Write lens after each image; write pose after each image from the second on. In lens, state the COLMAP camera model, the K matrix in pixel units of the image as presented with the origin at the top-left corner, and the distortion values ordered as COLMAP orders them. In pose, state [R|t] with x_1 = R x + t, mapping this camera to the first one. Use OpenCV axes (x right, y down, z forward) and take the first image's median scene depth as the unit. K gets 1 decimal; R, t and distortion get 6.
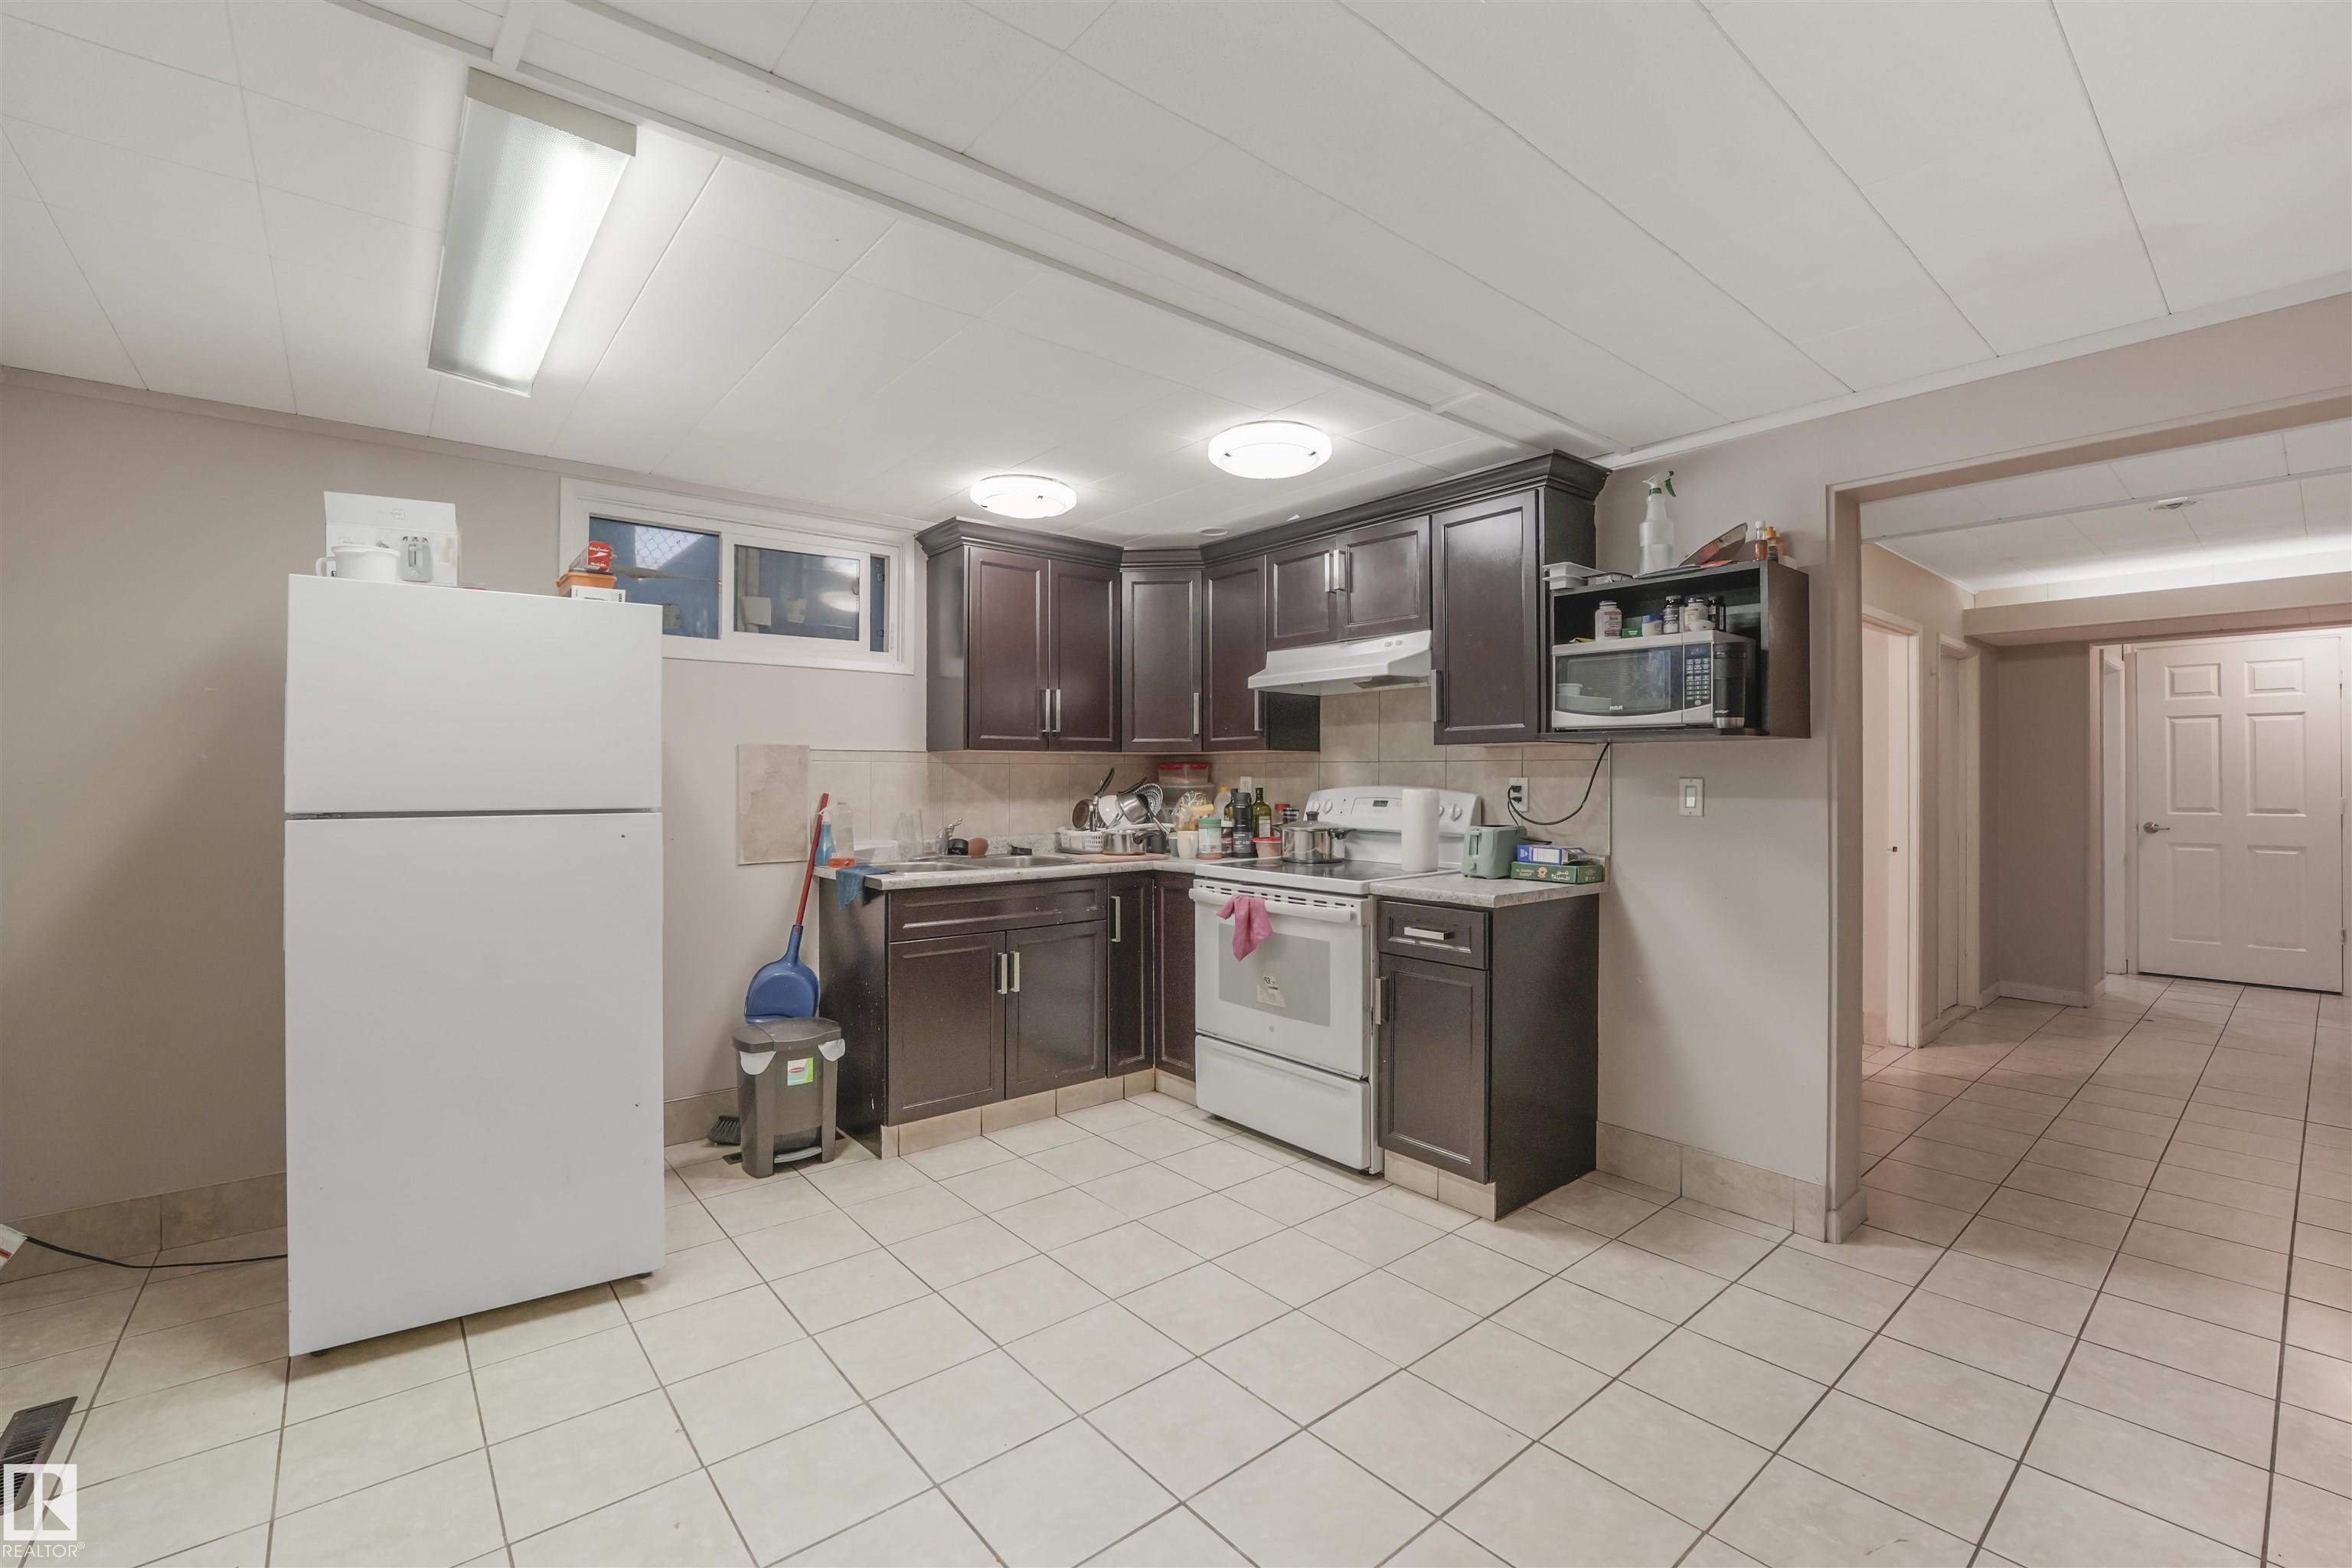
lens RADIAL K [[1041.5, 0, 1176.0], [0, 1041.5, 784.0], [0, 0, 1]] dist [-0.000562, -0.000178]
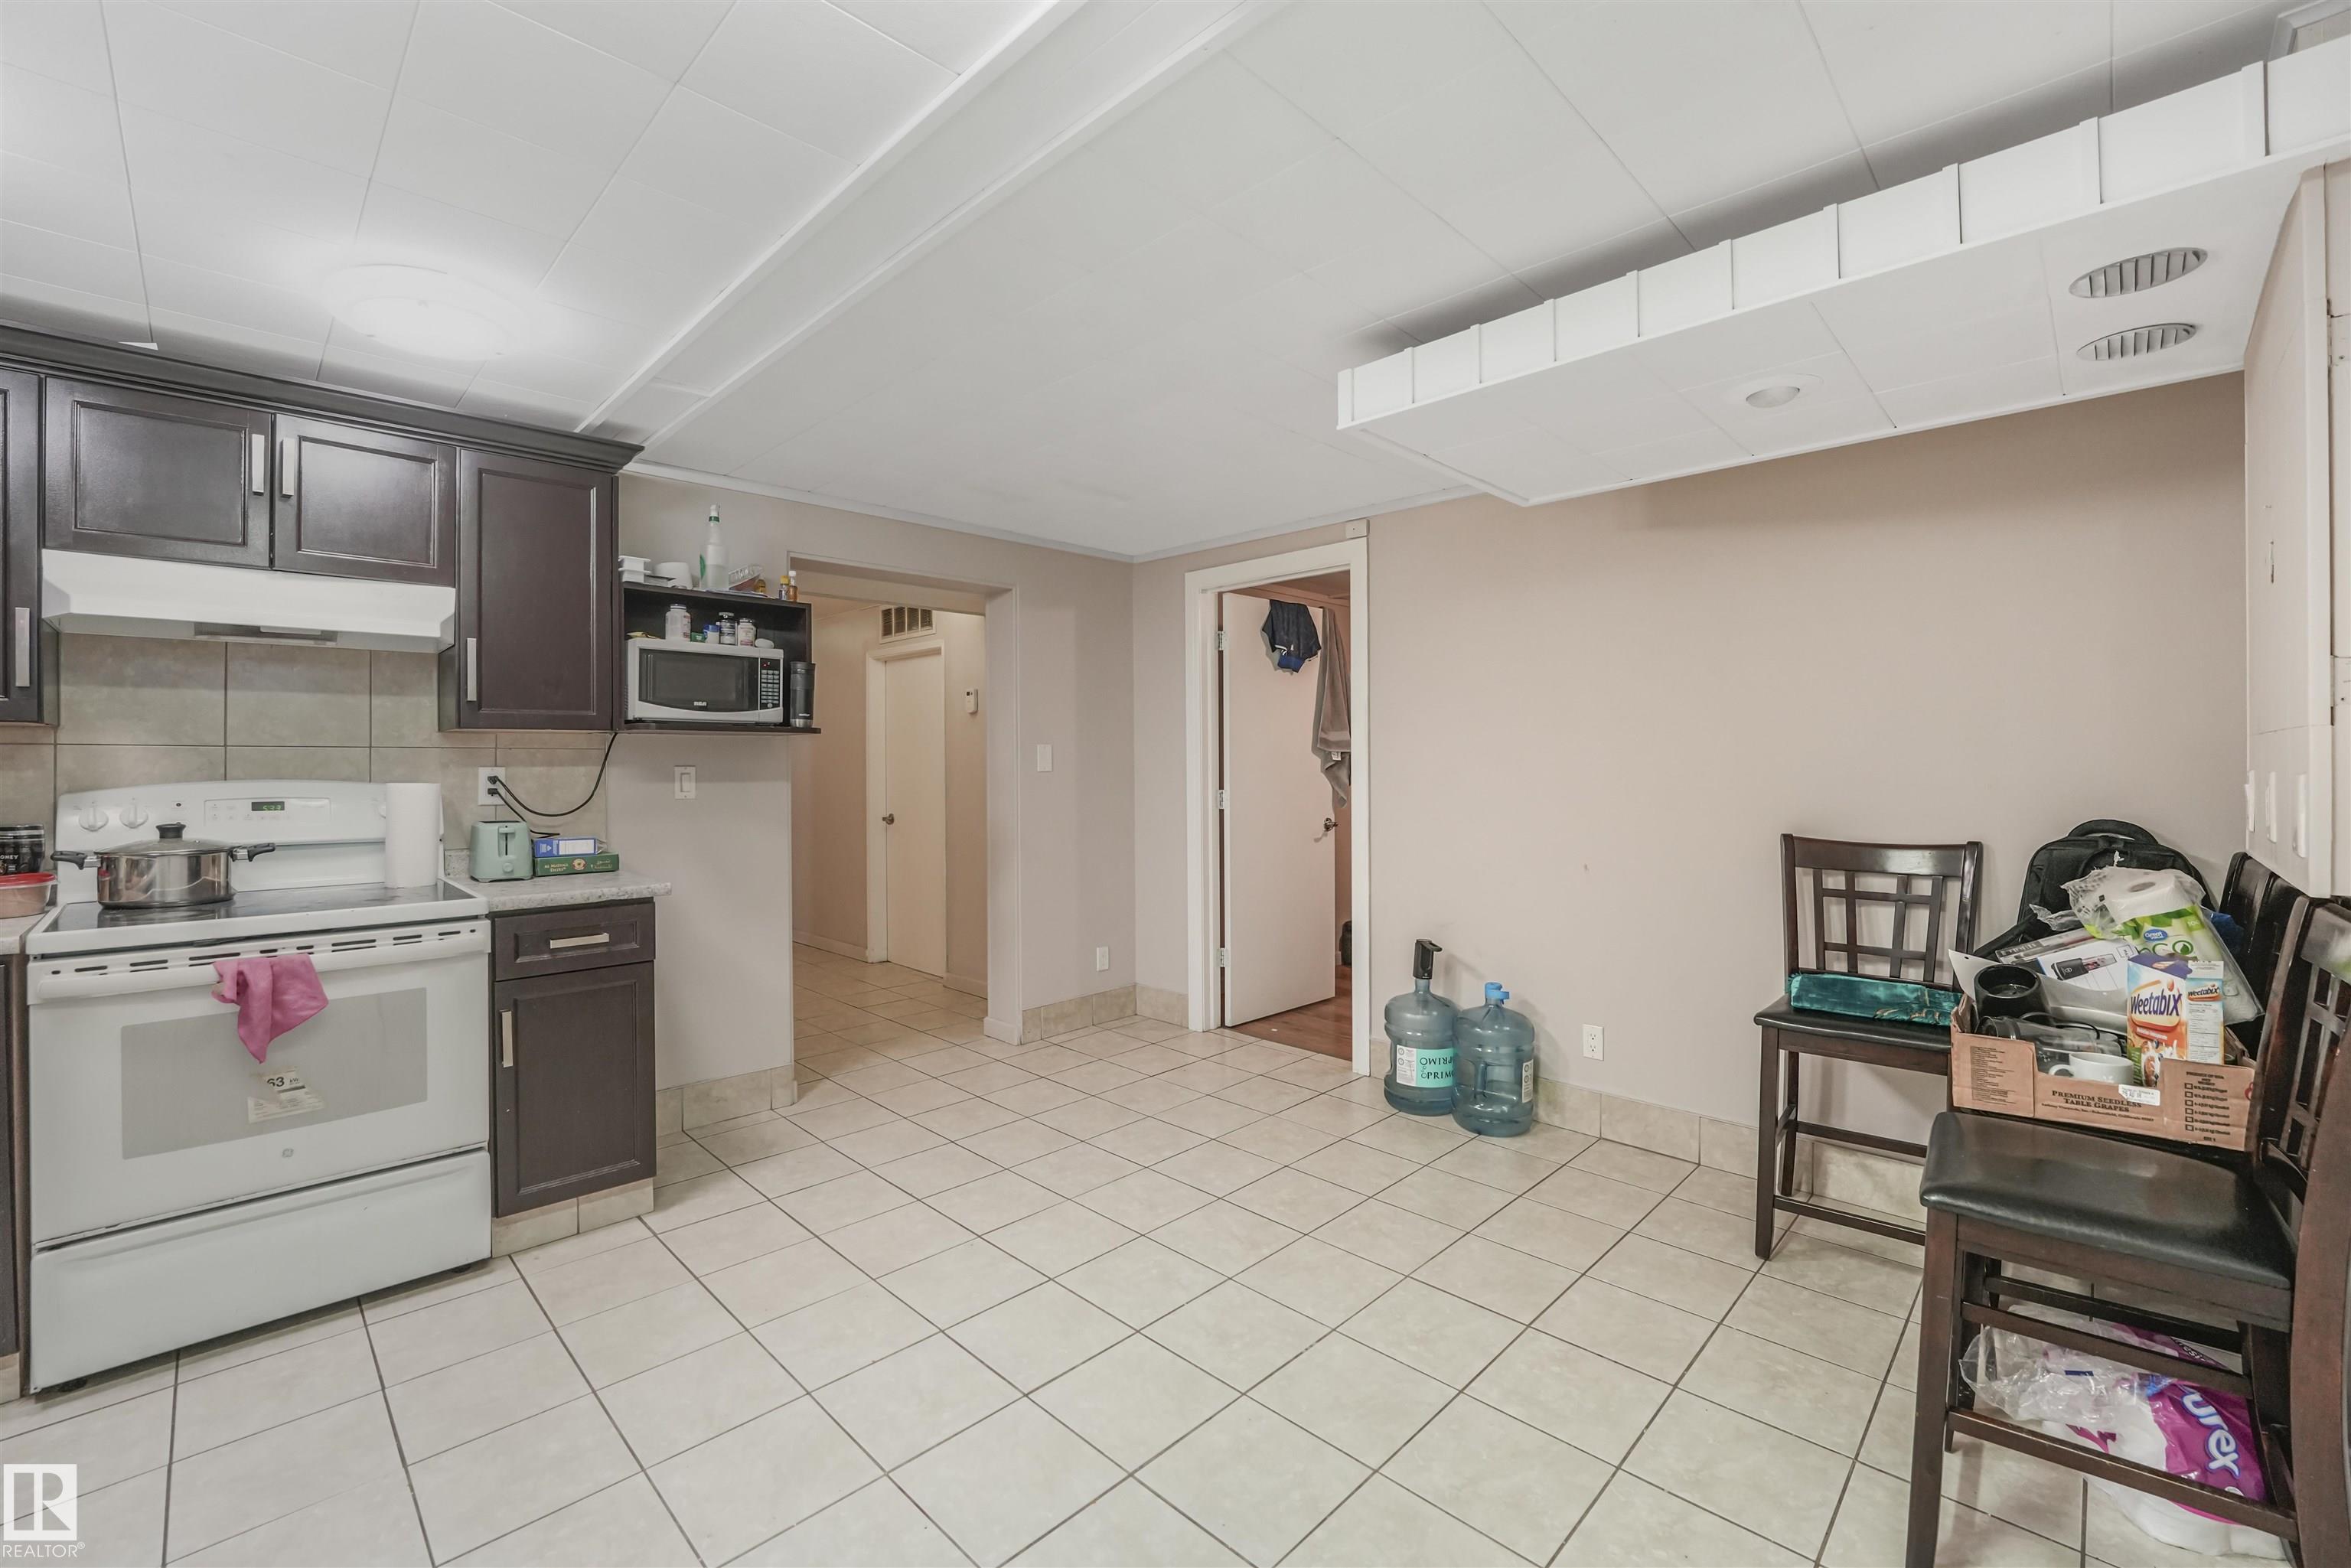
lens RADIAL K [[1041.0, 0, 1175.5], [0, 1041.0, 784.0], [0, 0, 1]] dist [-0.000562, -0.000178]
pose [[-0.116317, -0.023725, 0.992929, -0.674778], [0.009666, 0.999640, 0.025018, -0.009231], [-0.993165, 0.012507, -0.116046, 0.561931]]
